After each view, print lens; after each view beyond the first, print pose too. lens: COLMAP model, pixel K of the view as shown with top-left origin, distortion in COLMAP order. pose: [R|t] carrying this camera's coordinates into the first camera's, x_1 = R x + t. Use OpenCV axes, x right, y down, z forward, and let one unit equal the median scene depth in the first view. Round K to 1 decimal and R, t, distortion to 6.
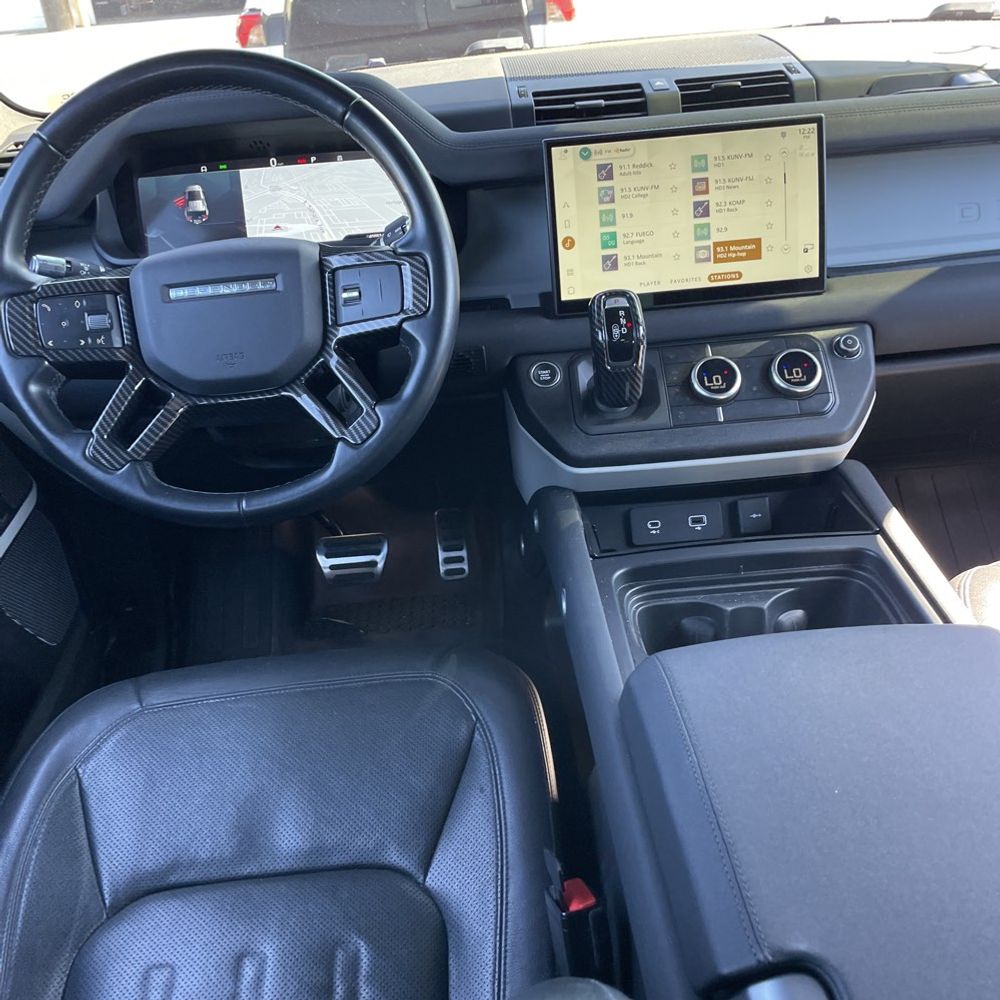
lens RADIAL K [[1007.9, 0, 497.1], [0, 1007.9, 505.2], [0, 0, 1]] dist [0.037813, 0.000000]
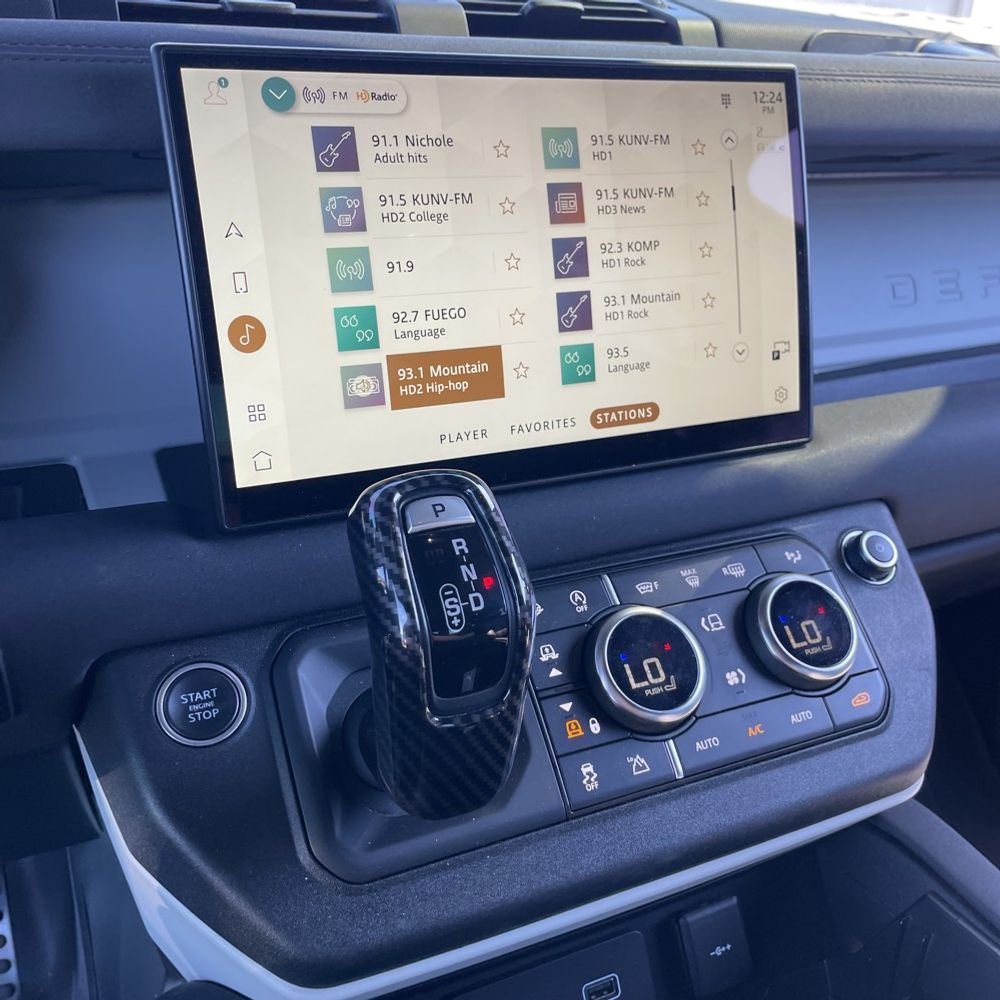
lens RADIAL K [[1007.9, 0, 509.7], [0, 1007.9, 501.7], [0, 0, 1]] dist [0.037813, 0.000000]
pose [[0.912926, -0.060202, 0.403662, 0.006517], [0.095264, 0.993172, -0.067329, -0.168137], [-0.396852, 0.099921, 0.912428, 0.644169]]
